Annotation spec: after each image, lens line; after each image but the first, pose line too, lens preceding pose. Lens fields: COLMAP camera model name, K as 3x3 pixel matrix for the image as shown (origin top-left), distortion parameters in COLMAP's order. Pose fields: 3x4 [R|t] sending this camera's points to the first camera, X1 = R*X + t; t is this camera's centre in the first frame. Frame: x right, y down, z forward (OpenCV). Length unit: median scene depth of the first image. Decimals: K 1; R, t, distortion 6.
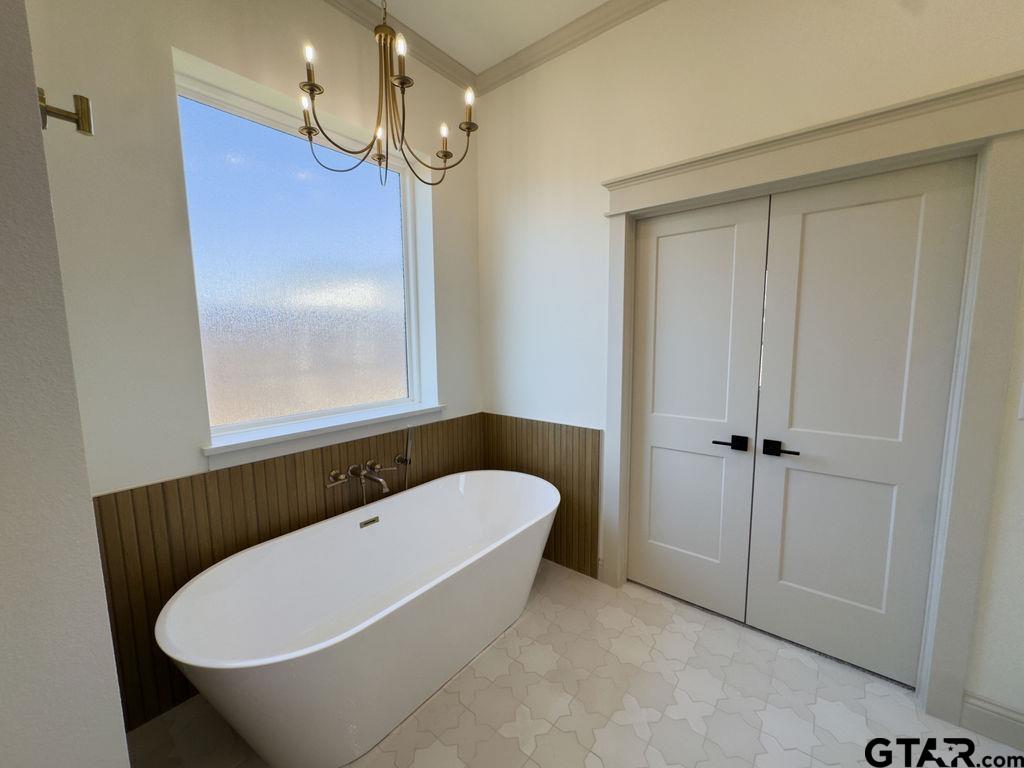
lens RADIAL K [[408.6, 0, 511.2], [0, 408.6, 383.6], [0, 0, 1]] dist [-0.002562, 0.000227]
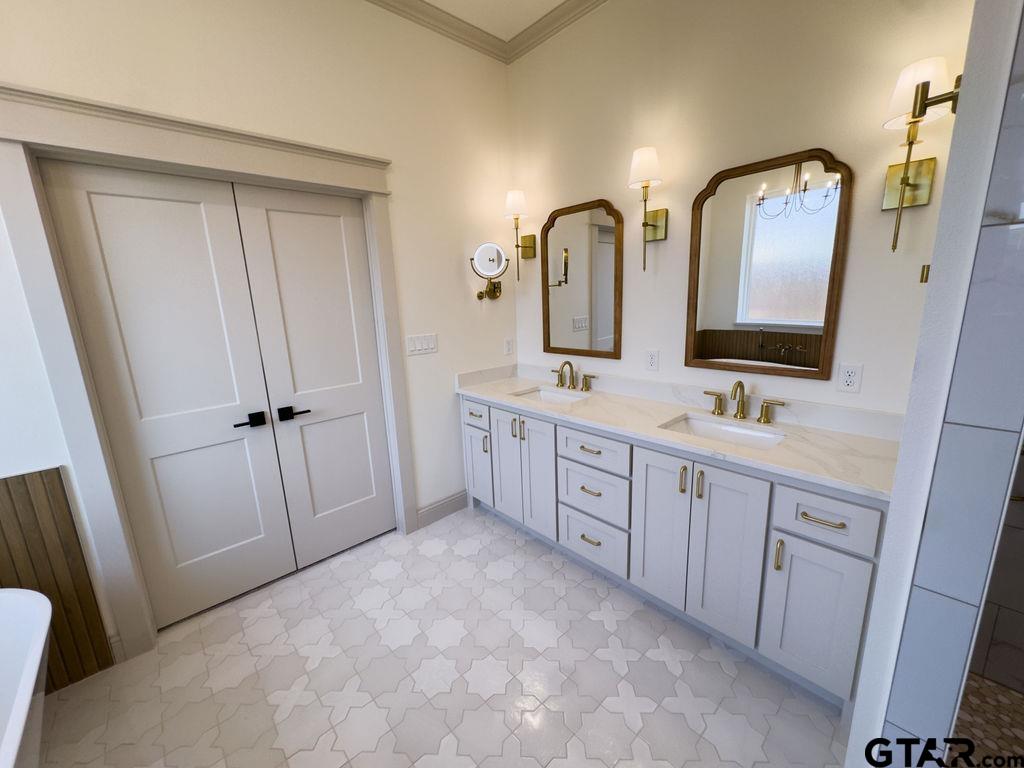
lens RADIAL K [[408.6, 0, 511.2], [0, 408.6, 383.6], [0, 0, 1]] dist [-0.002562, 0.000227]
pose [[0.152005, -0.200735, 0.967781, -0.333040], [0.149537, 0.972558, 0.178238, -0.033103], [-0.977002, 0.117626, 0.177851, 0.149544]]
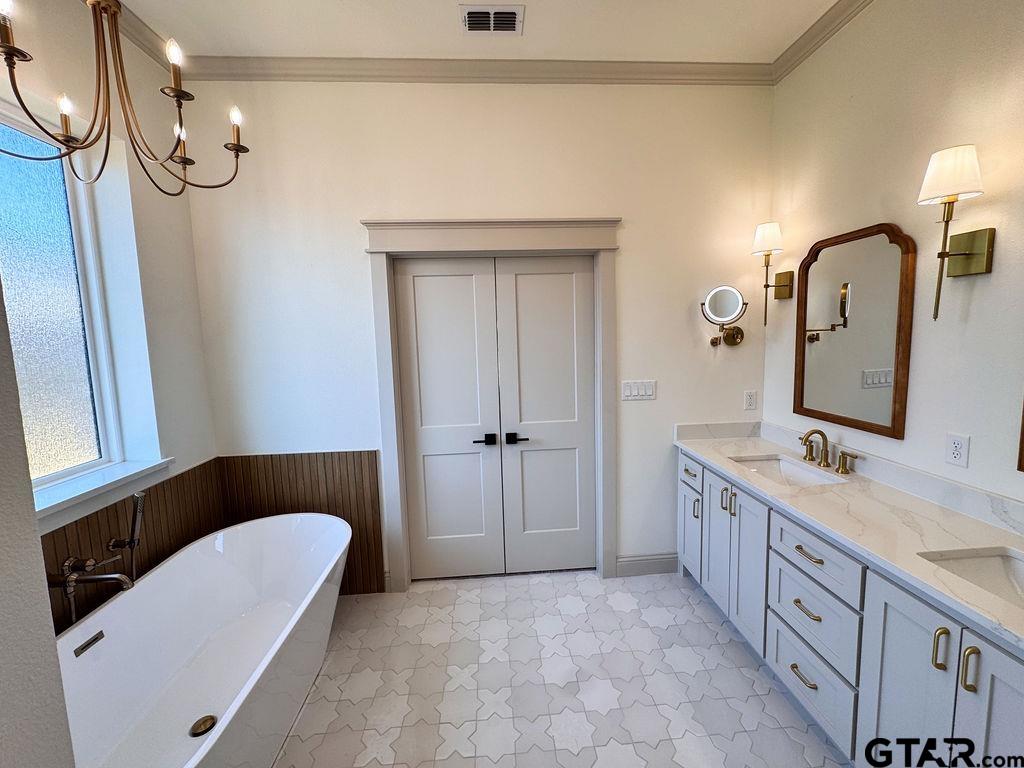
lens RADIAL K [[417.9, 0, 519.6], [0, 417.9, 378.4], [0, 0, 1]] dist [-0.002376, -0.000155]
pose [[0.730627, -0.081220, 0.677928, -0.260624], [0.098733, 0.995032, 0.012803, -0.056167], [-0.675600, 0.057580, 0.735016, -0.065481]]
